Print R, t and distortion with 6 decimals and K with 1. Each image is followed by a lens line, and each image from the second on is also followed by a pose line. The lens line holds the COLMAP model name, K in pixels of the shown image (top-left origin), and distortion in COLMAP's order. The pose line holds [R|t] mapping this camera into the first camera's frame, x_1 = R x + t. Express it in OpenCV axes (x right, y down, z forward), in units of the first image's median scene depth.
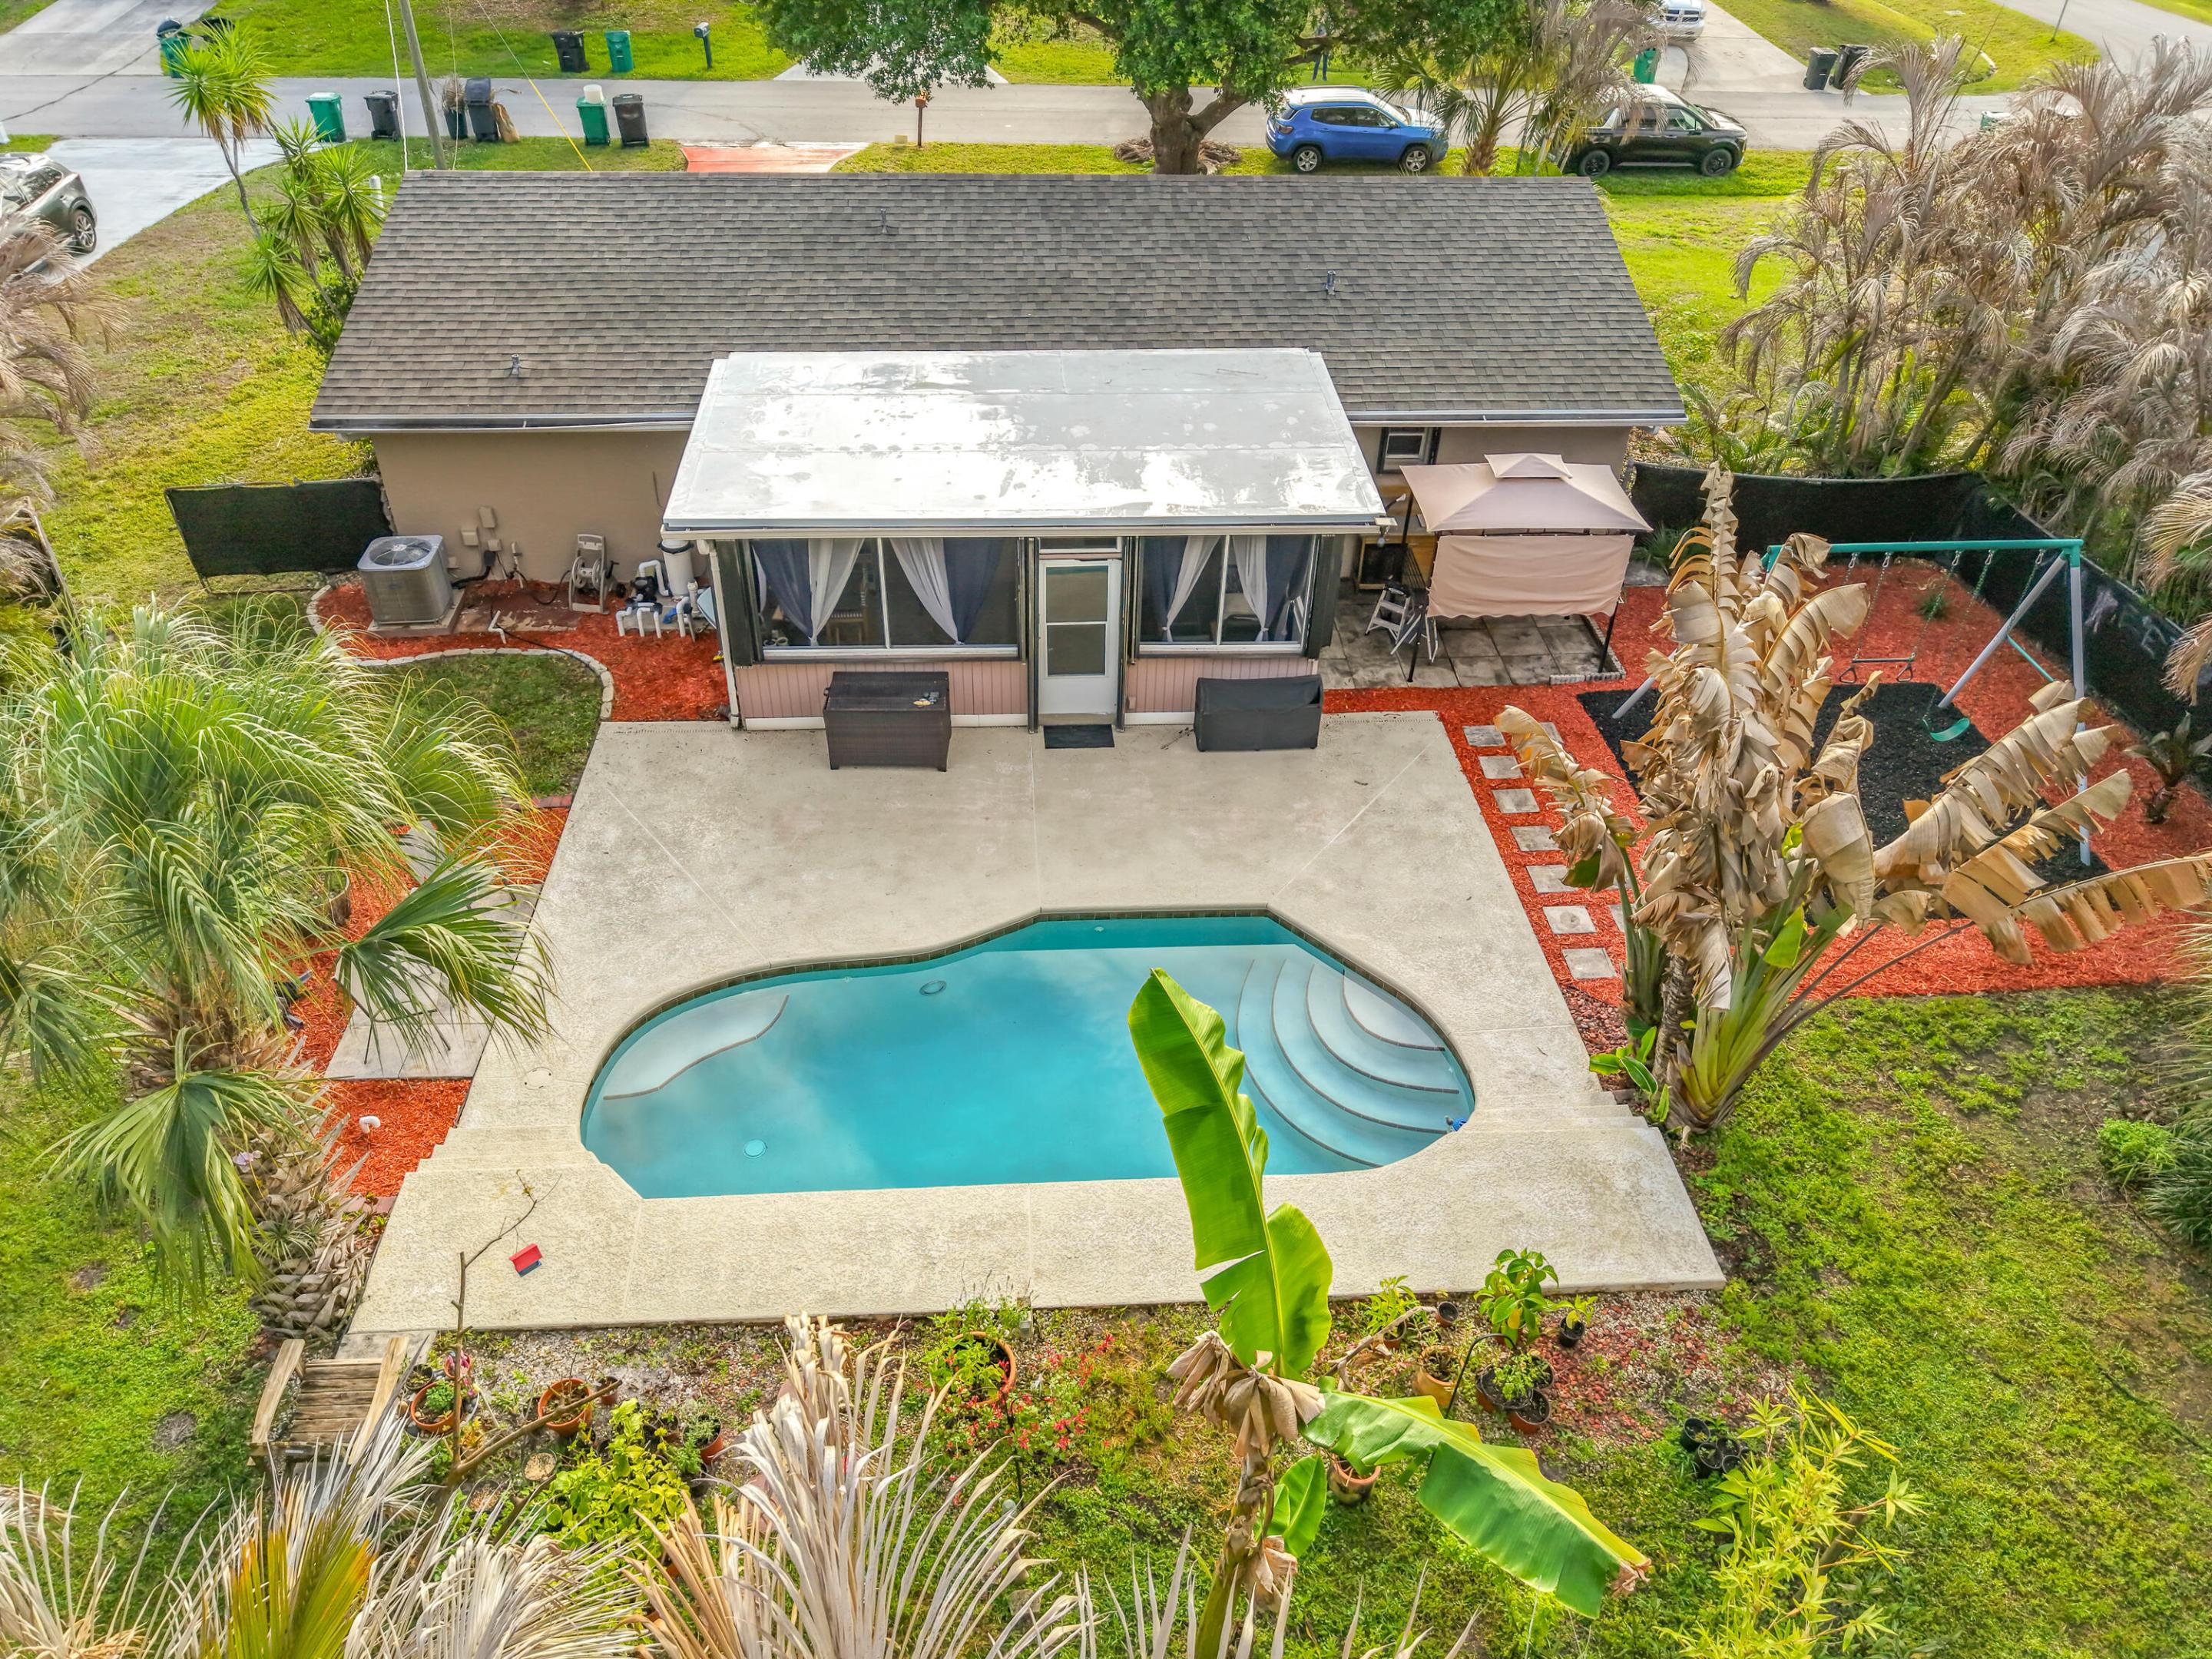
lens RADIAL K [[1511.7, 0, 1100.7], [0, 1511.7, 822.9], [0, 0, 1]] dist [0.048690, -0.063581]
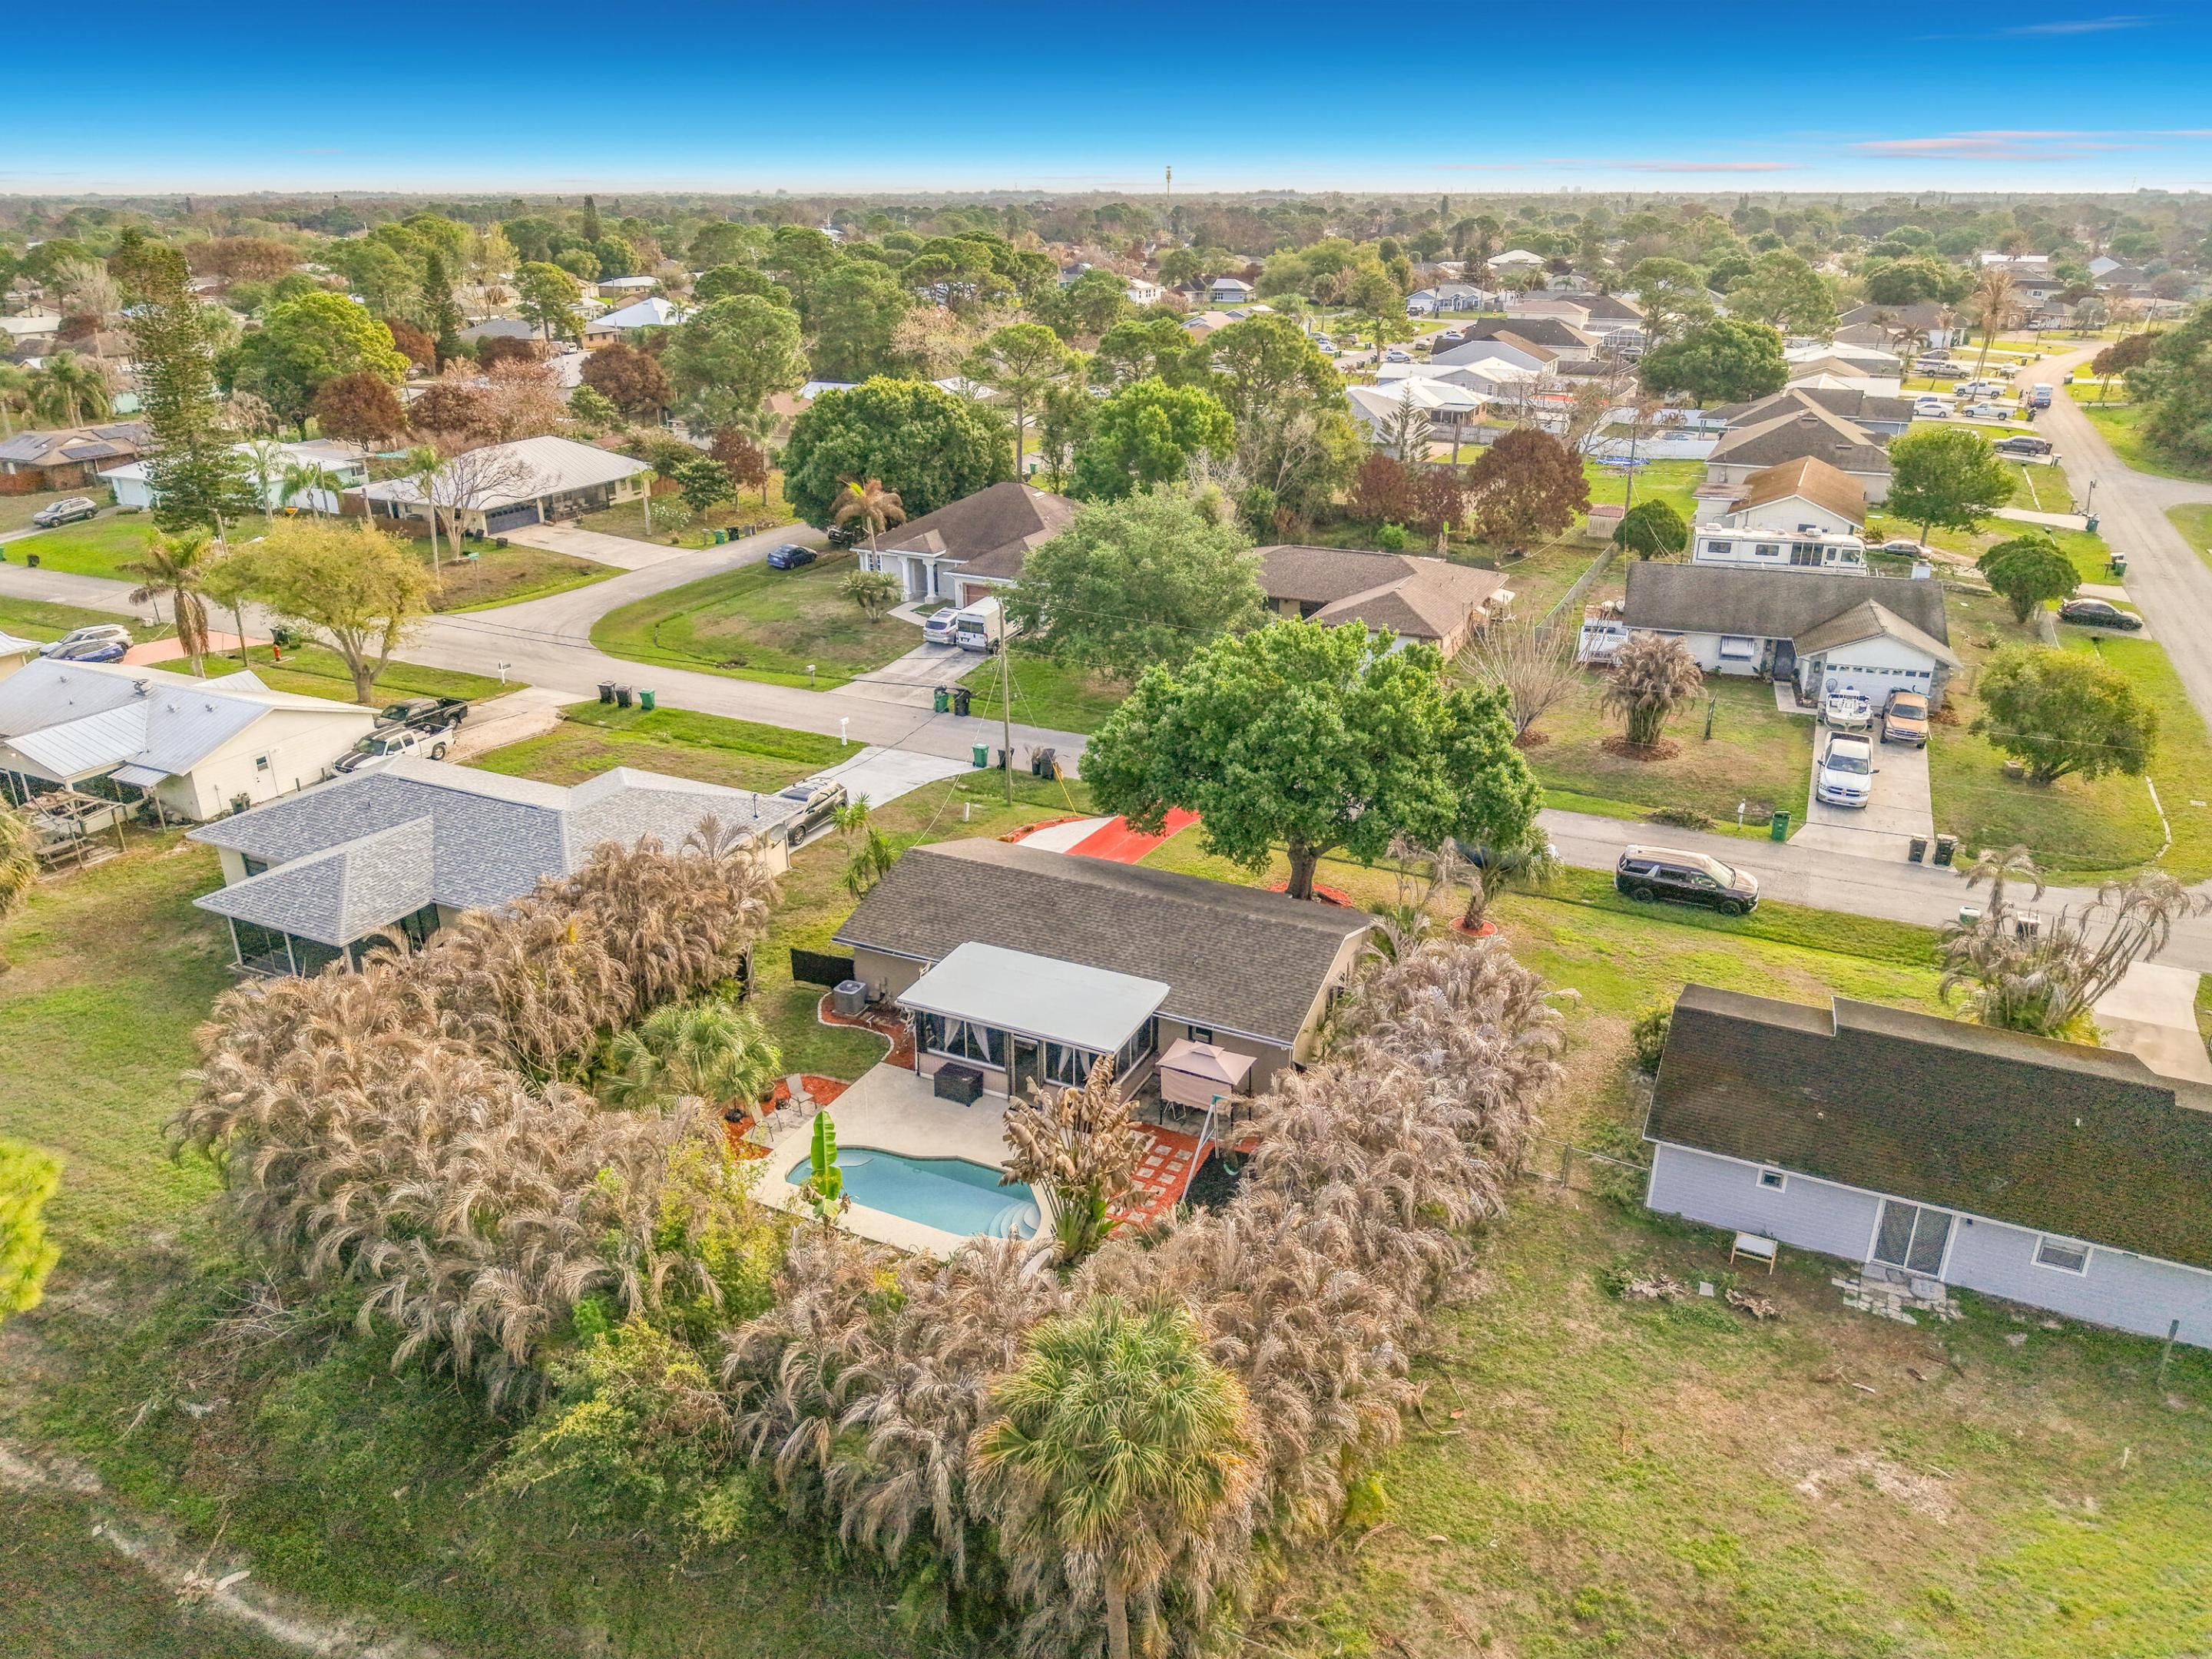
lens RADIAL K [[1621.3, 0, 1047.2], [0, 1621.3, 889.6], [0, 0, 1]] dist [0.021917, -0.002665]
pose [[0.850810, 0.180617, -0.493457, 1.363589], [-0.291409, 0.943617, -0.157057, 0.014223], [0.437267, 0.277424, 0.855473, -1.514643]]
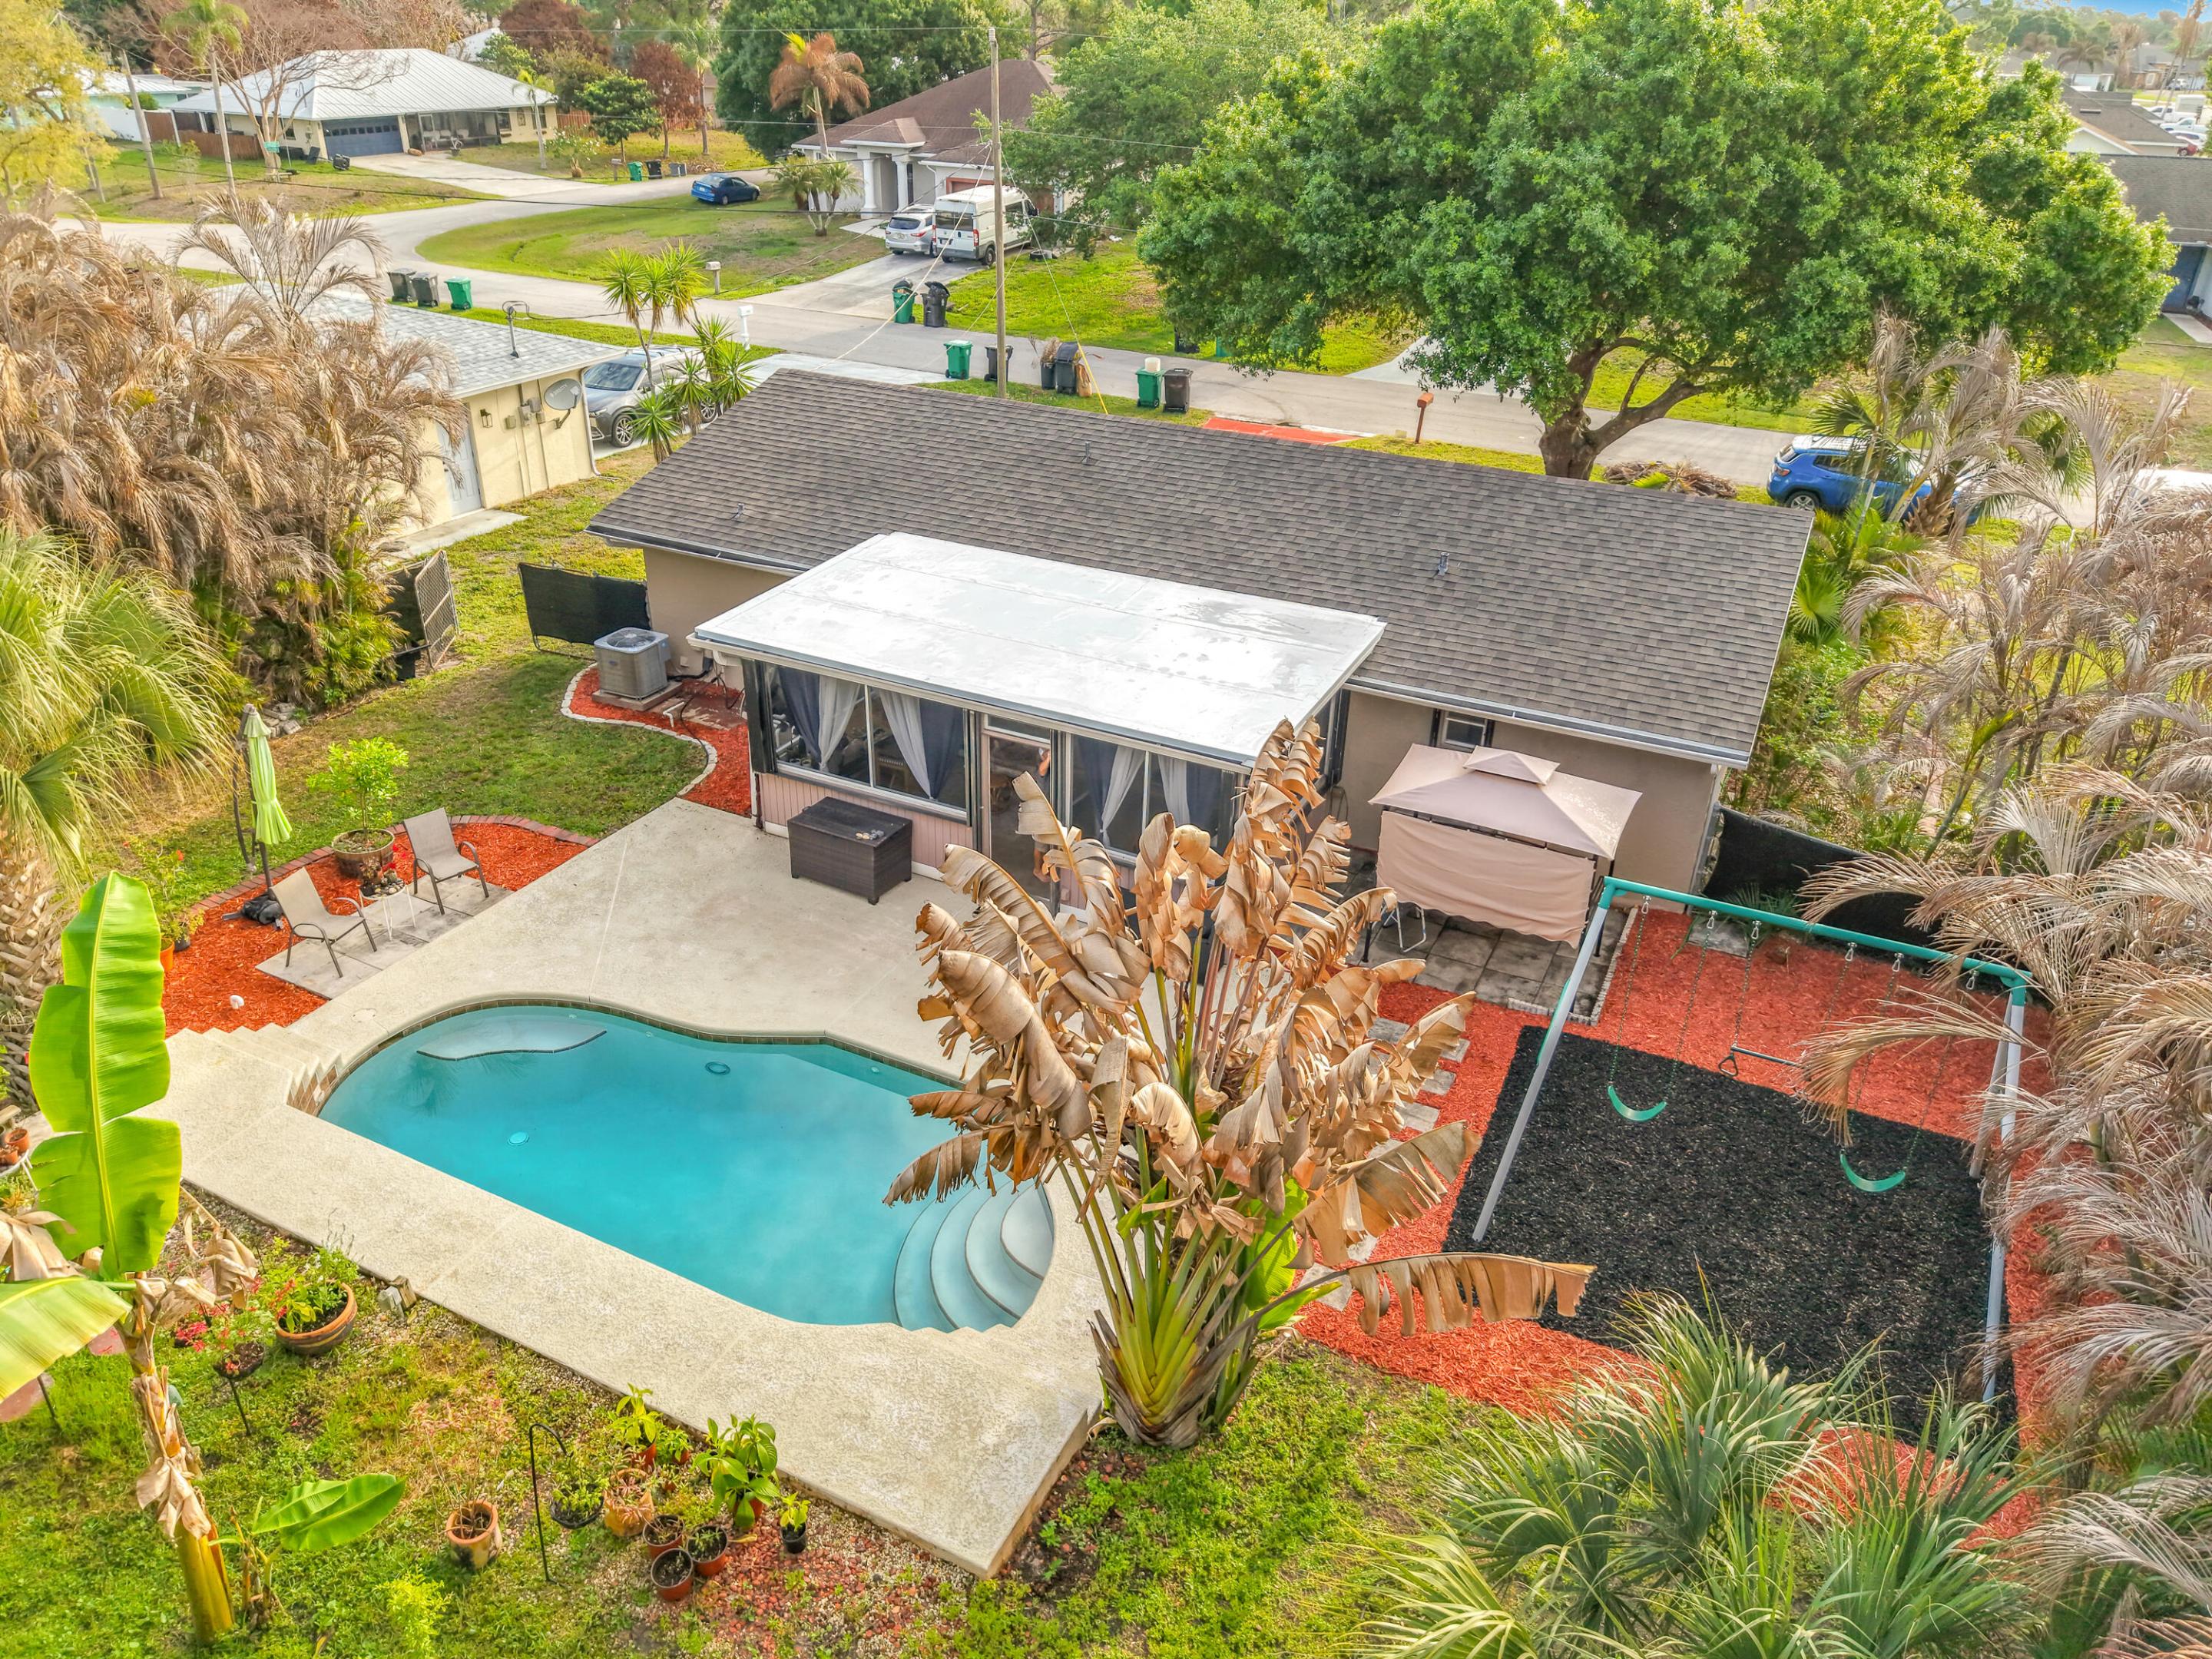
lens RADIAL K [[1511.7, 0, 1100.7], [0, 1511.7, 822.9], [0, 0, 1]] dist [0.048690, -0.063581]
pose [[0.862909, 0.236475, -0.446618, 0.500957], [-0.315667, 0.942363, -0.110937, -0.020585], [0.394642, 0.236711, 0.887821, 0.090957]]
